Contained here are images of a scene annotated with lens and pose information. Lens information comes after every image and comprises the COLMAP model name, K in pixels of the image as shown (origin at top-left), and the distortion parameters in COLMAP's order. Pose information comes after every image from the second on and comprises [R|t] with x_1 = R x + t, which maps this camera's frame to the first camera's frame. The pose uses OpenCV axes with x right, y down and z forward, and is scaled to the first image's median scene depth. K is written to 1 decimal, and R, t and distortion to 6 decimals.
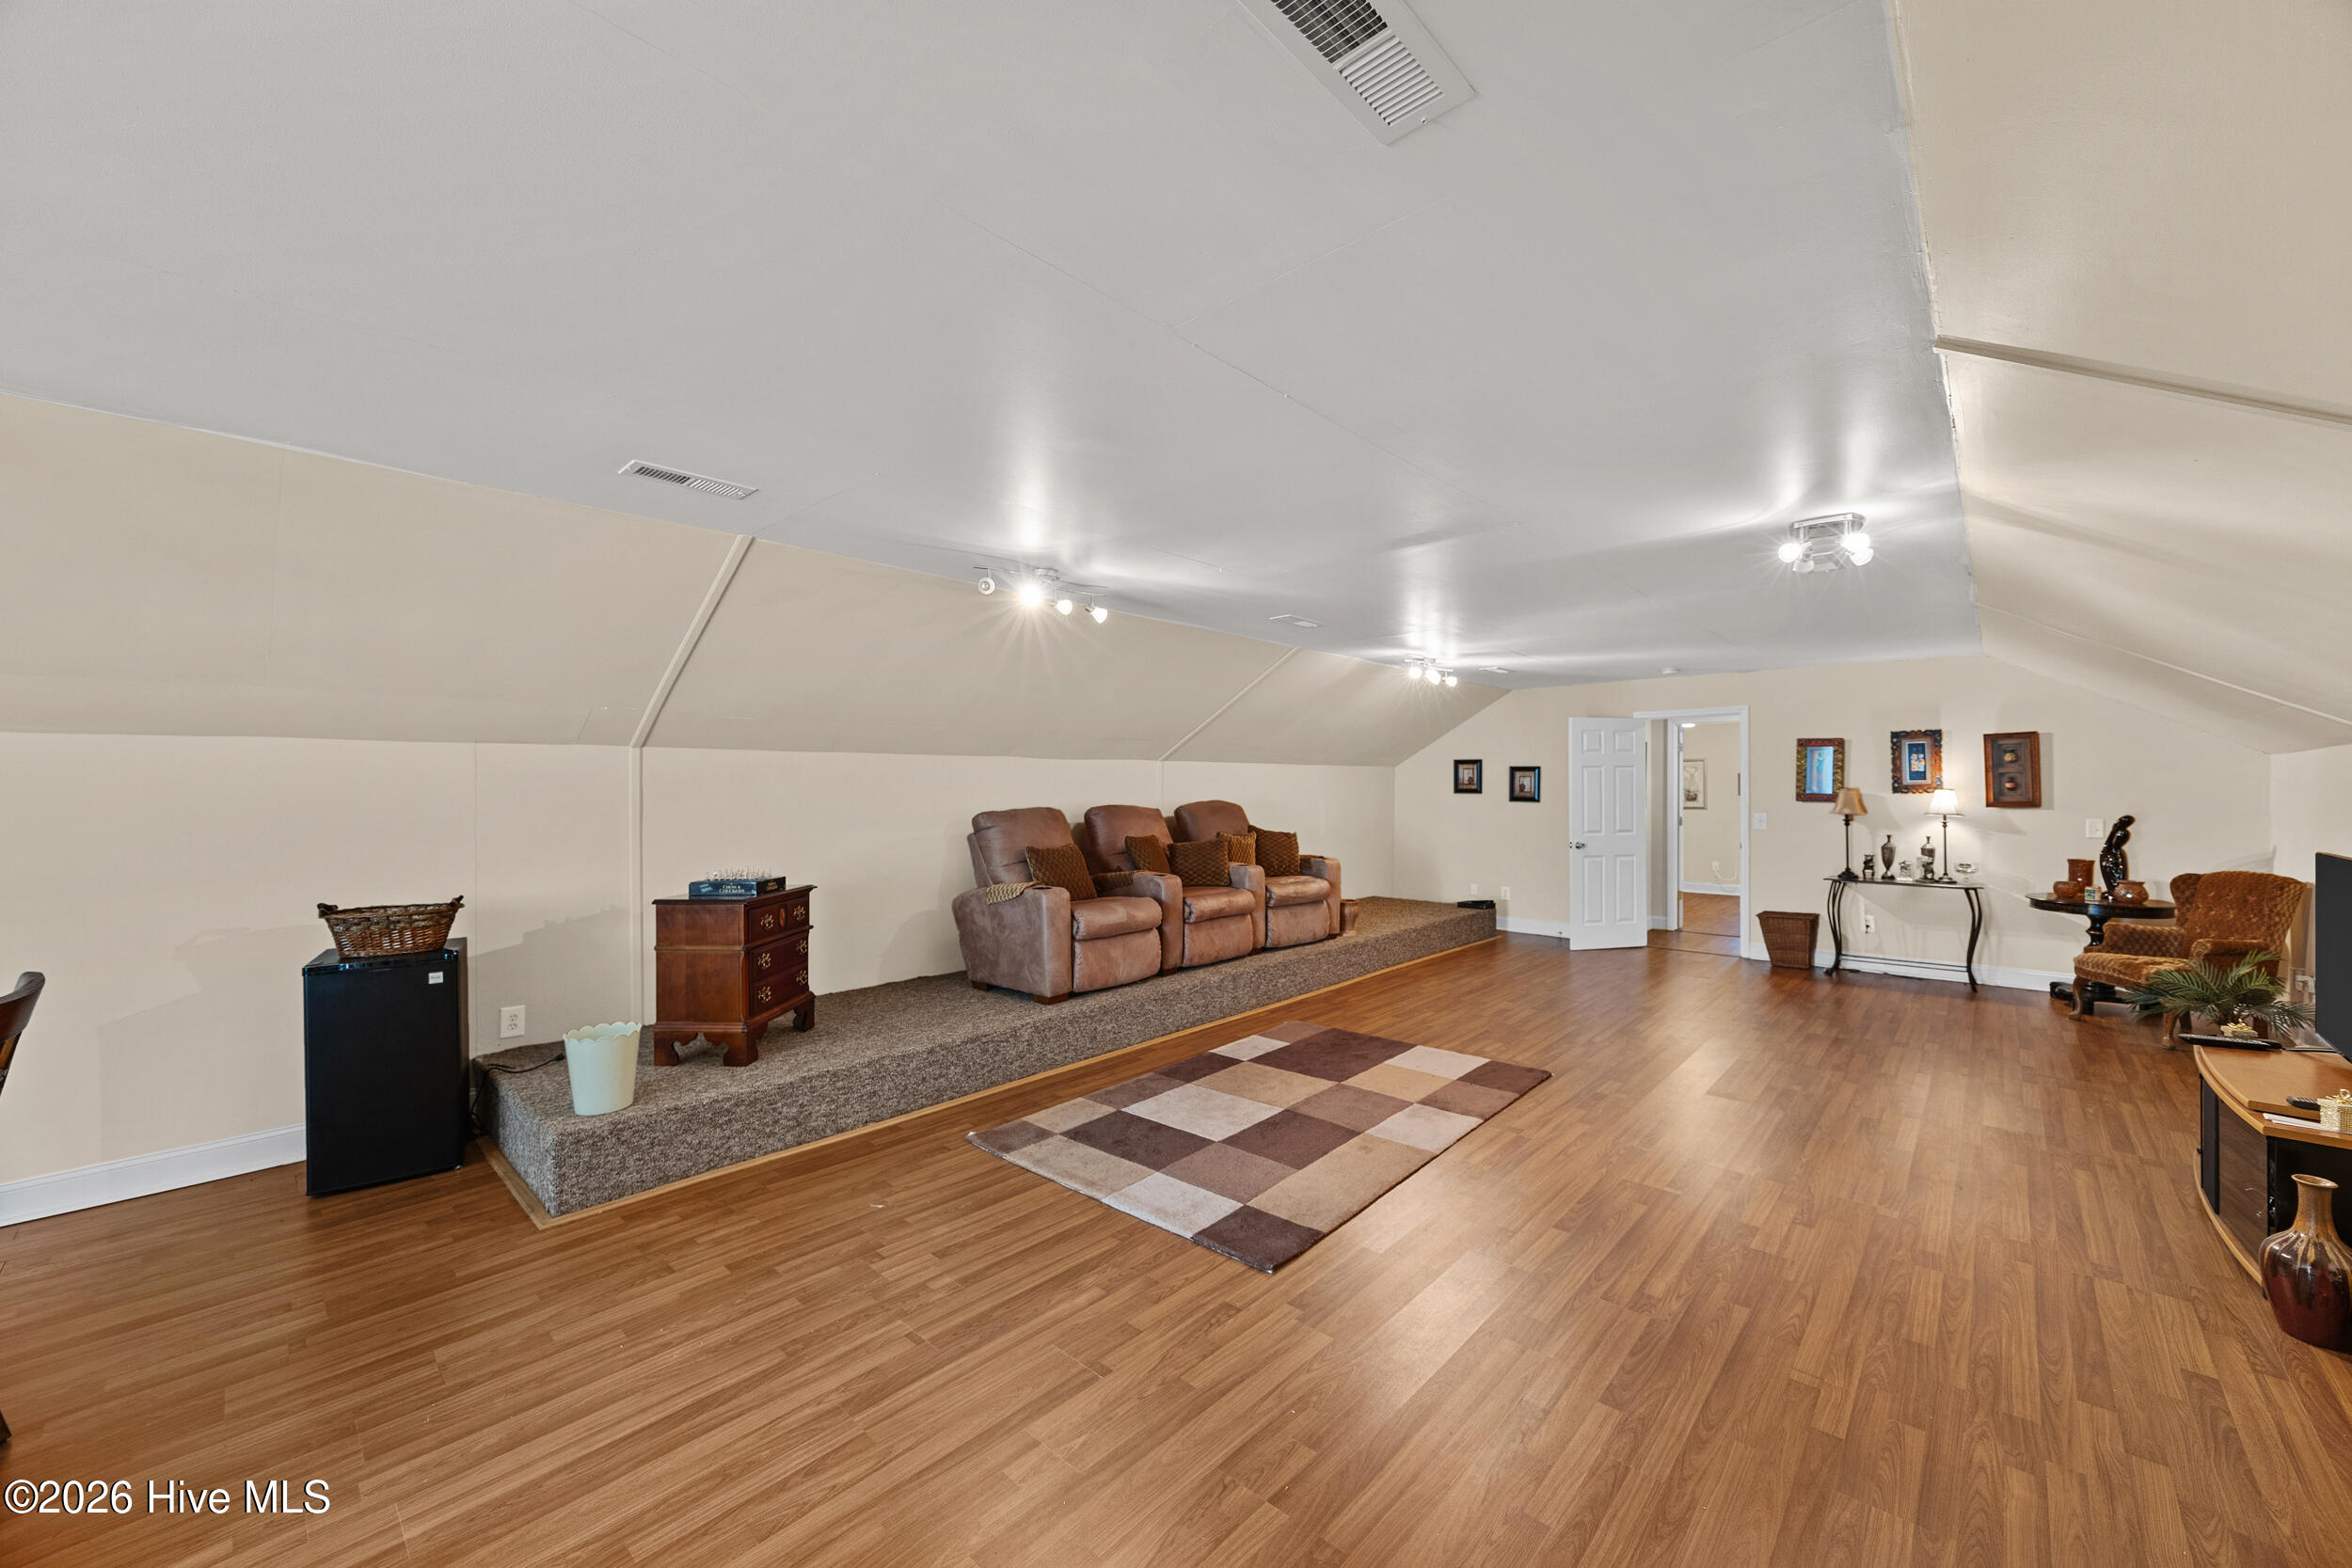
lens RADIAL K [[898.1, 0, 1169.3], [0, 898.1, 787.1], [0, 0, 1]] dist [-0.001524, -0.000099]
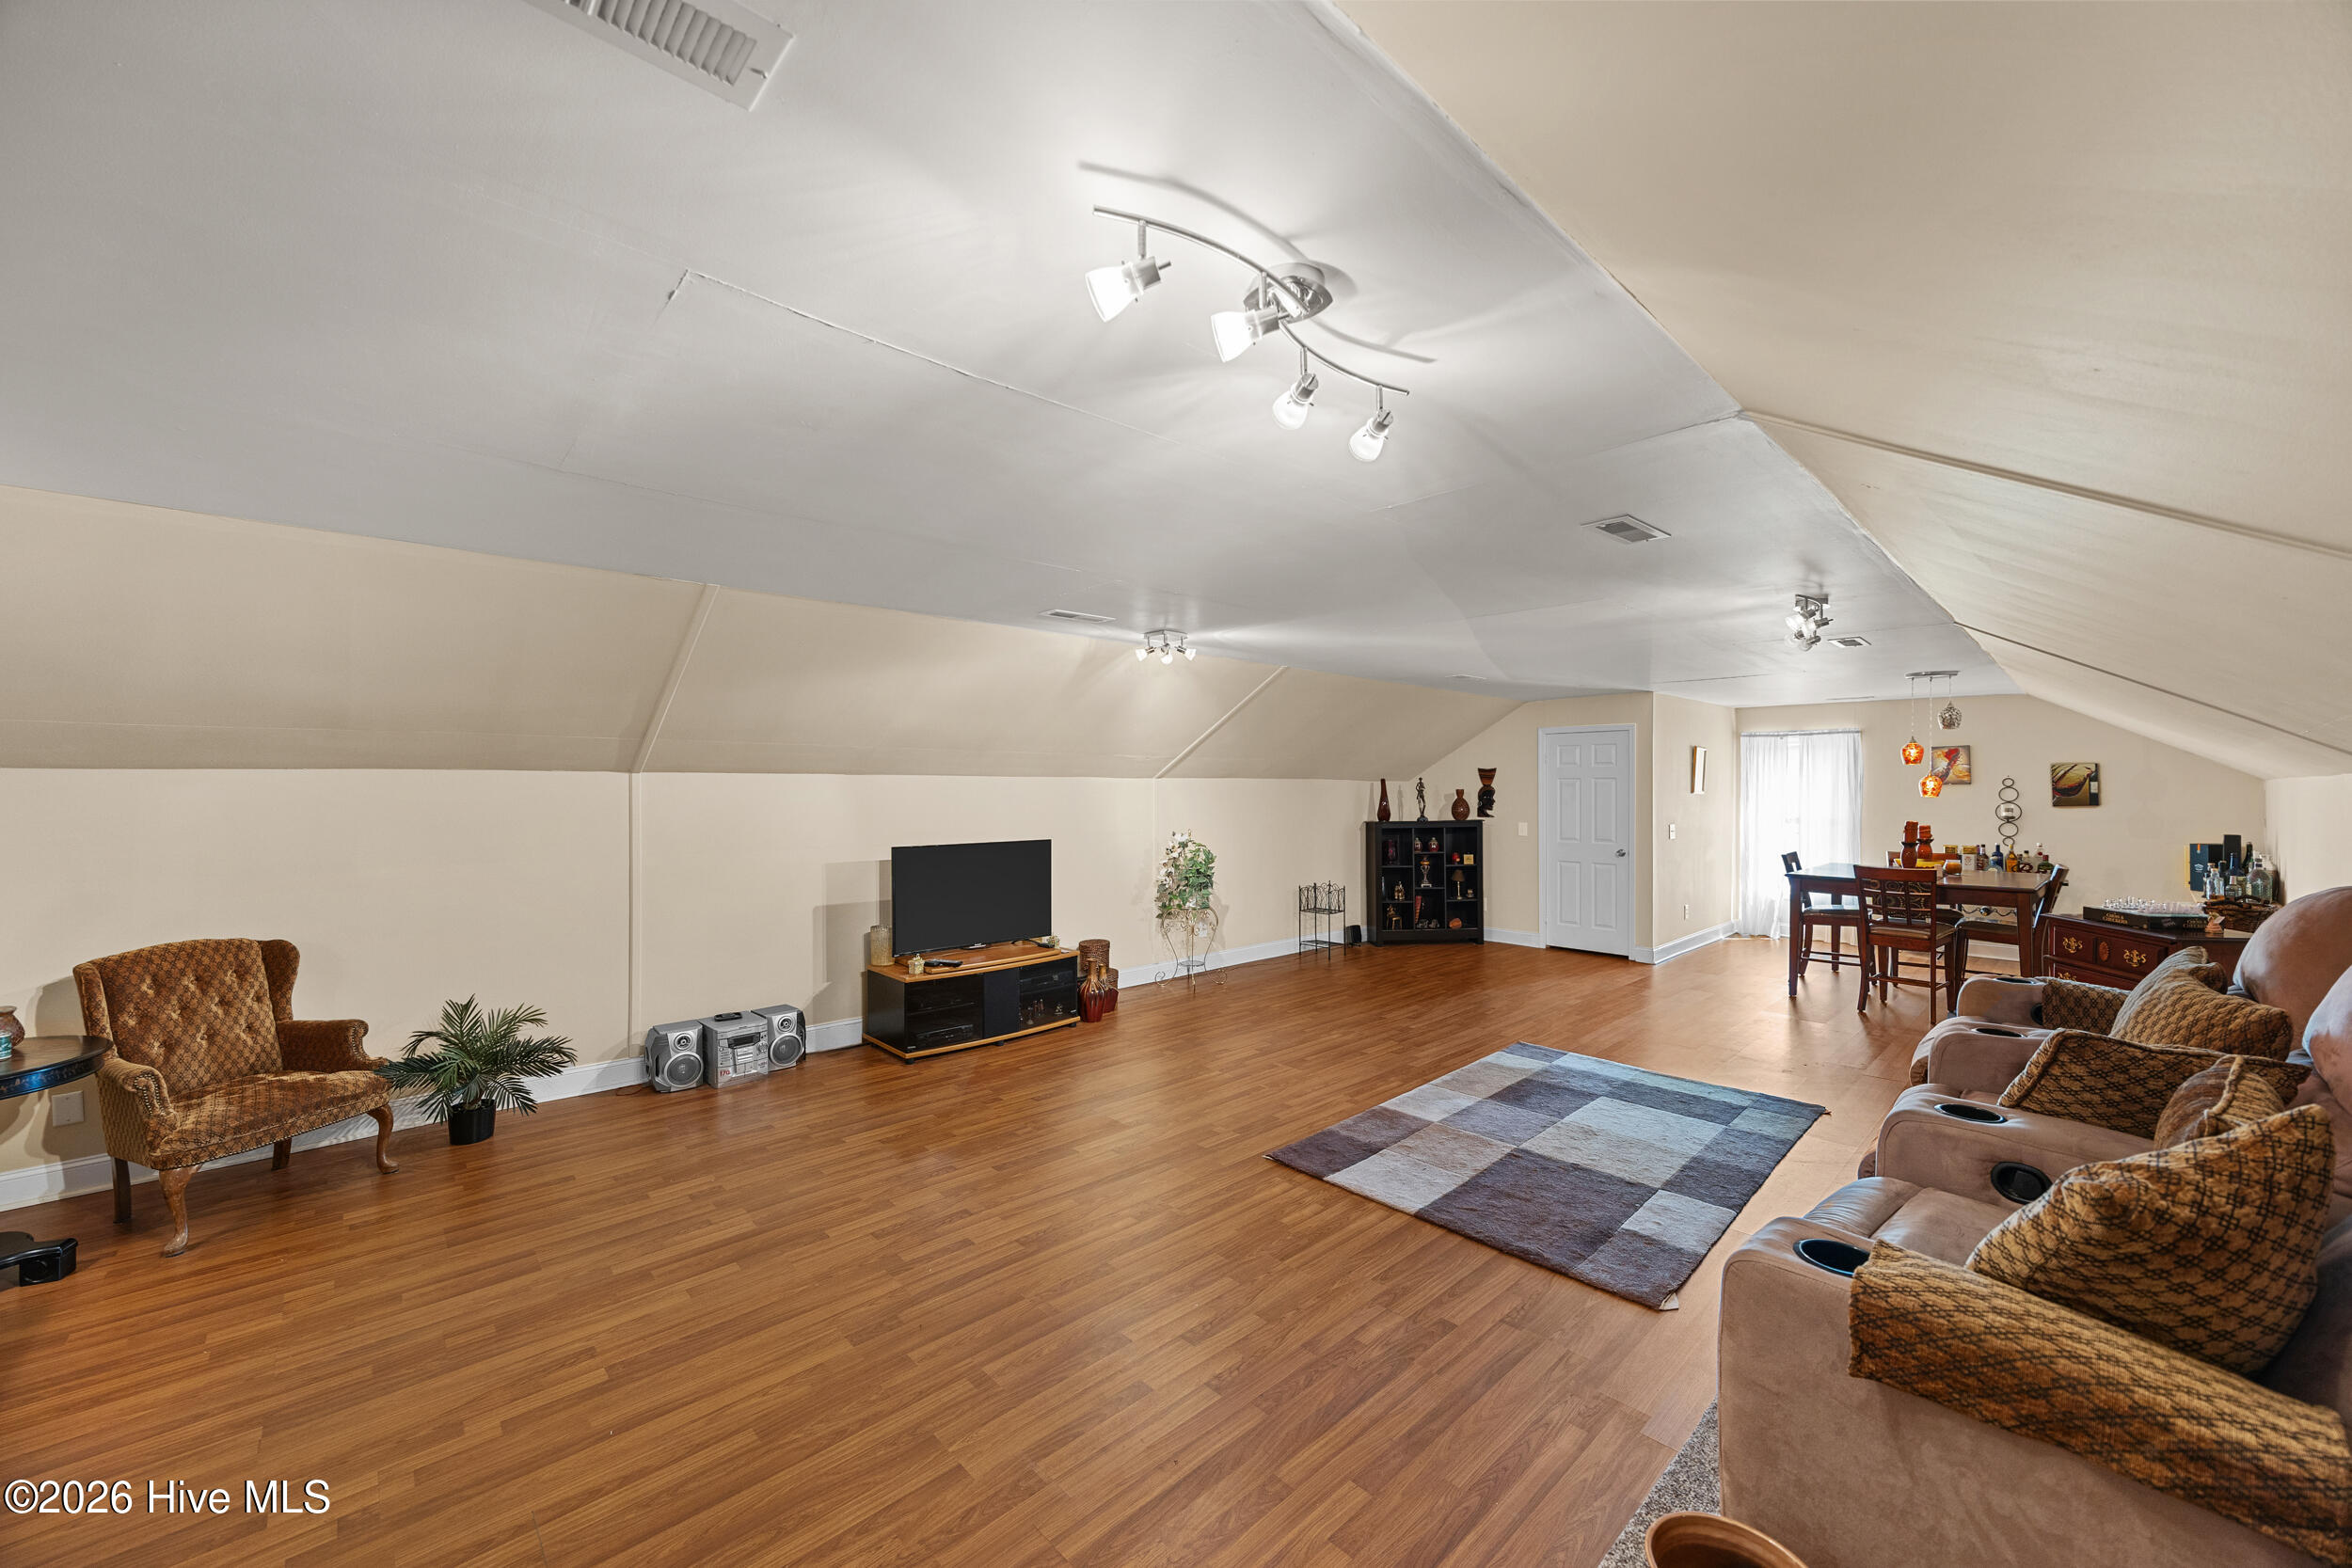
lens RADIAL K [[898.1, 0, 1177.6], [0, 898.1, 795.4], [0, 0, 1]] dist [-0.001524, -0.000099]
pose [[-0.998461, -0.000850, 0.055459, 0.307742], [-0.000249, 0.999941, 0.010832, -0.018398], [-0.055465, 0.010802, -0.998402, 1.233021]]
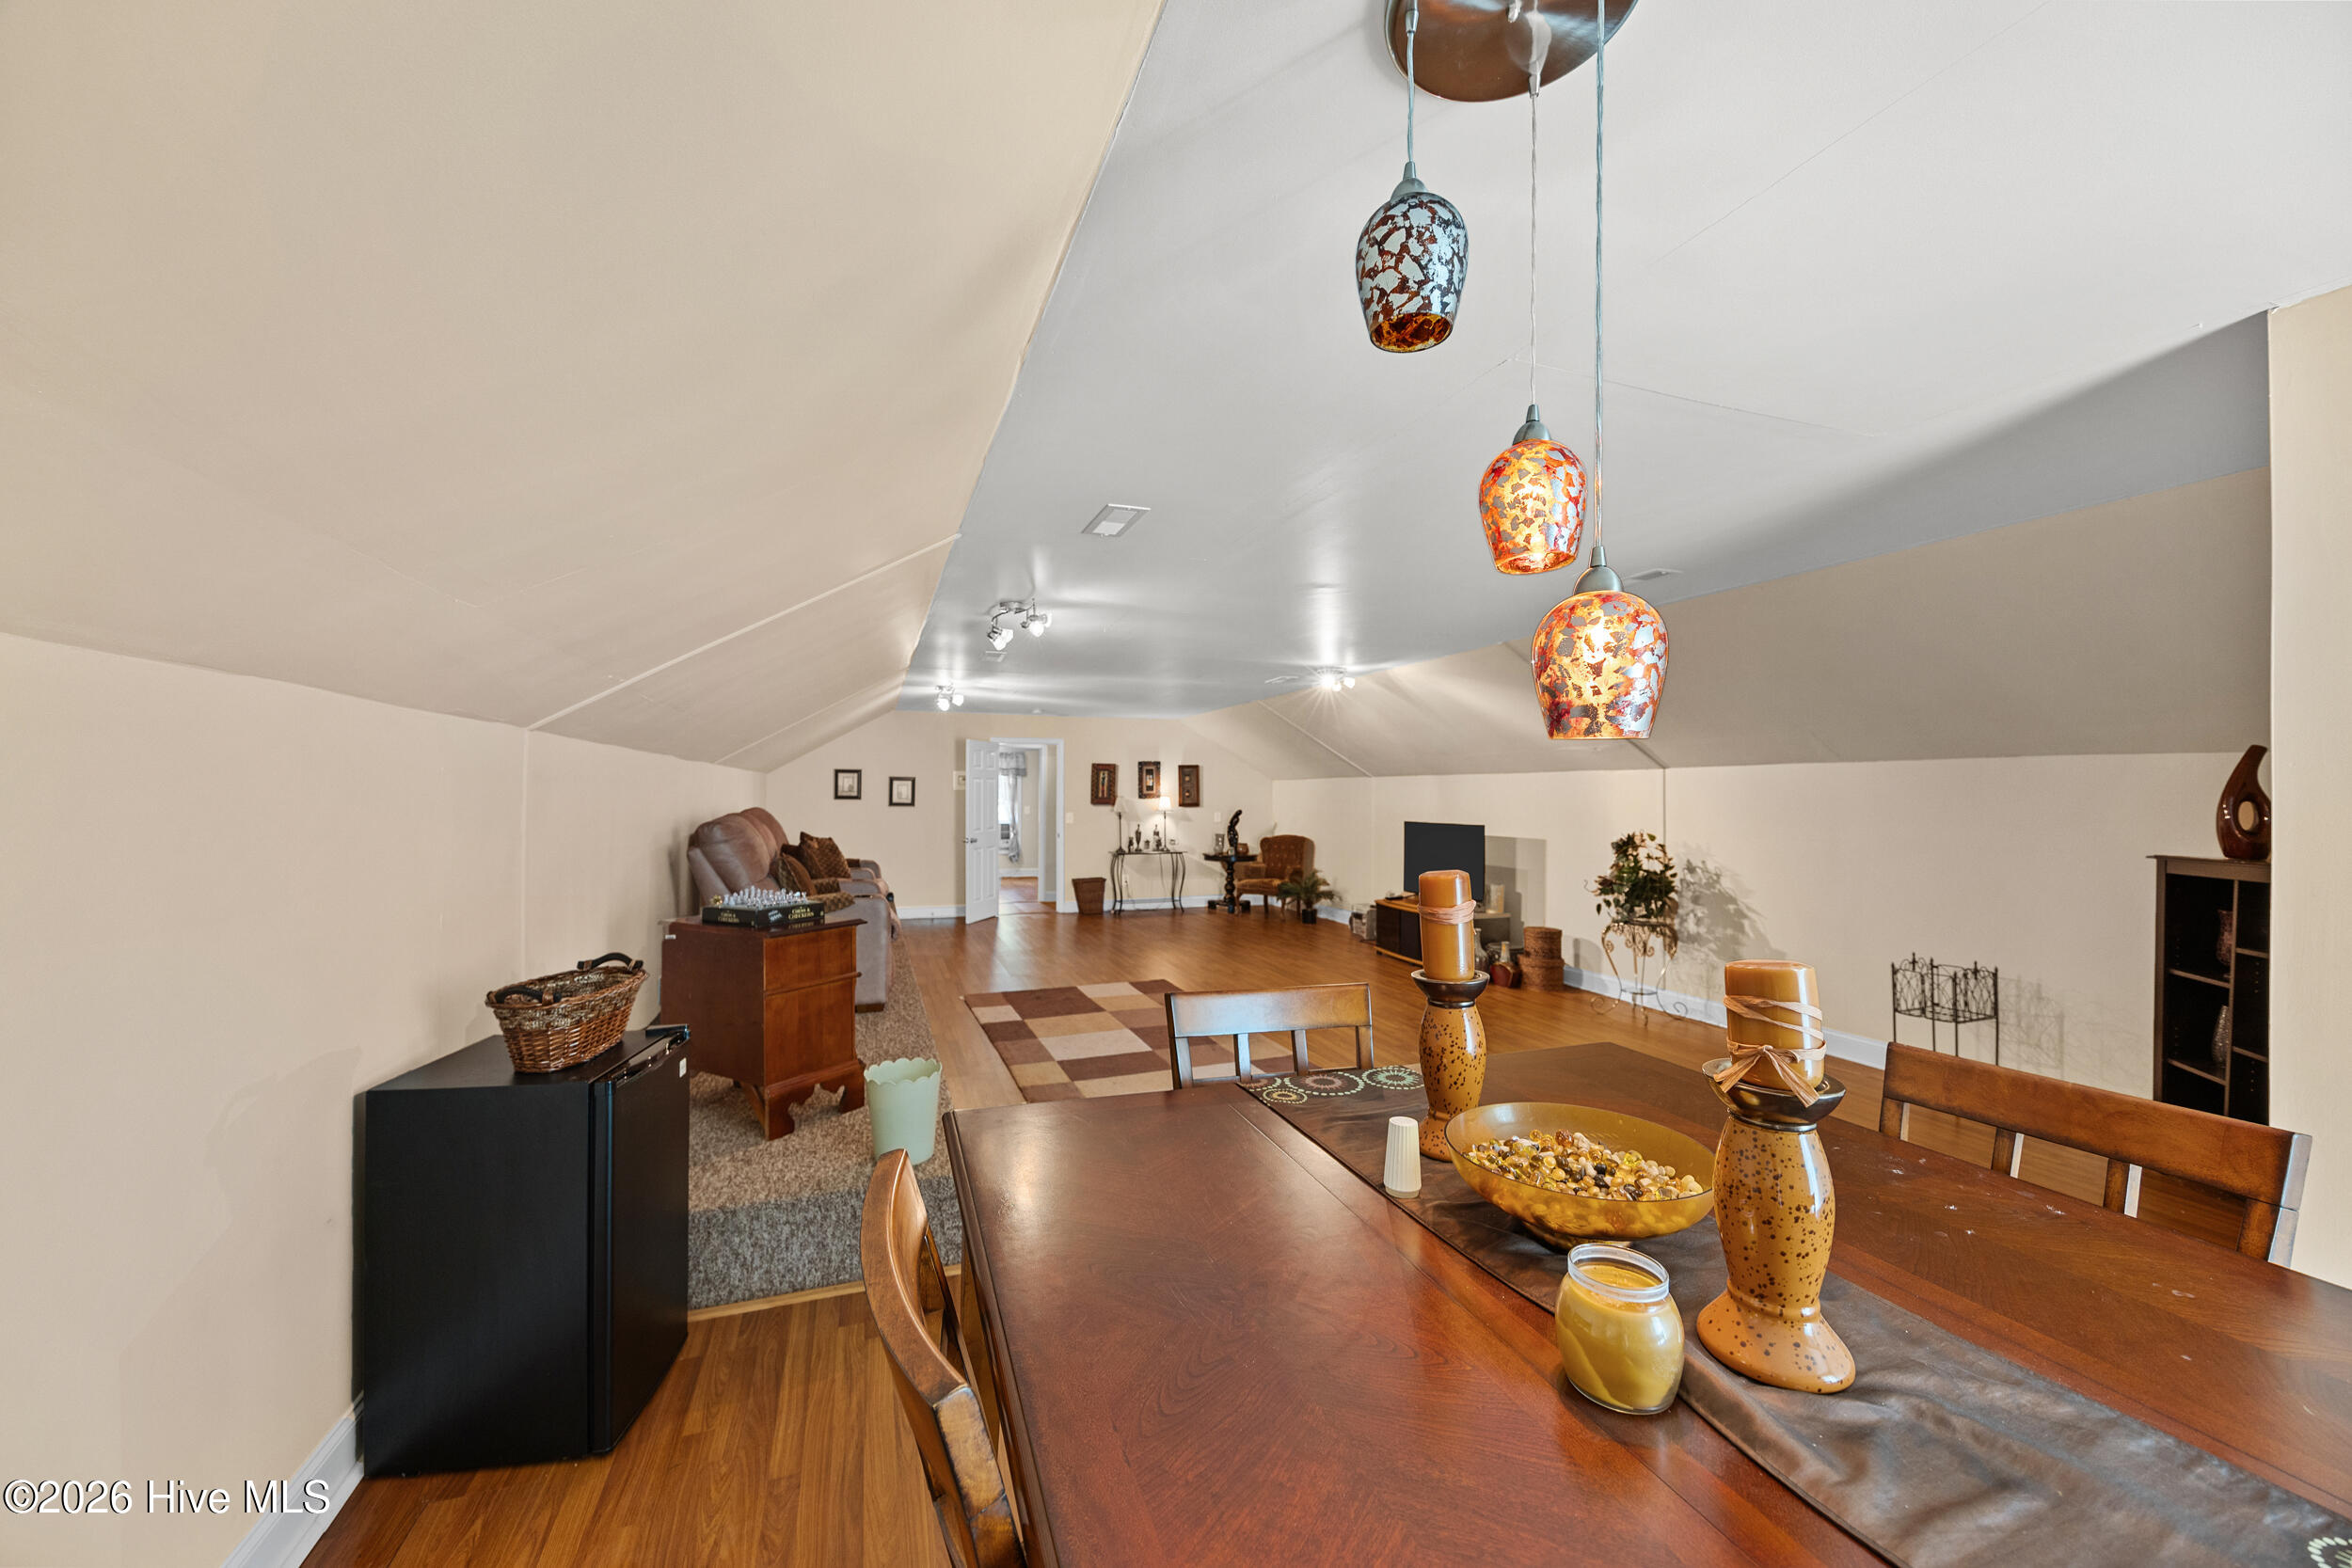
lens RADIAL K [[898.1, 0, 1173.2], [0, 898.1, 795.2], [0, 0, 1]] dist [-0.001524, -0.000099]
pose [[0.472425, 0.002238, 0.881368, -0.628156], [-0.003241, 0.999994, -0.000803, 0.000888], [-0.881365, -0.002477, 0.472430, 0.172967]]
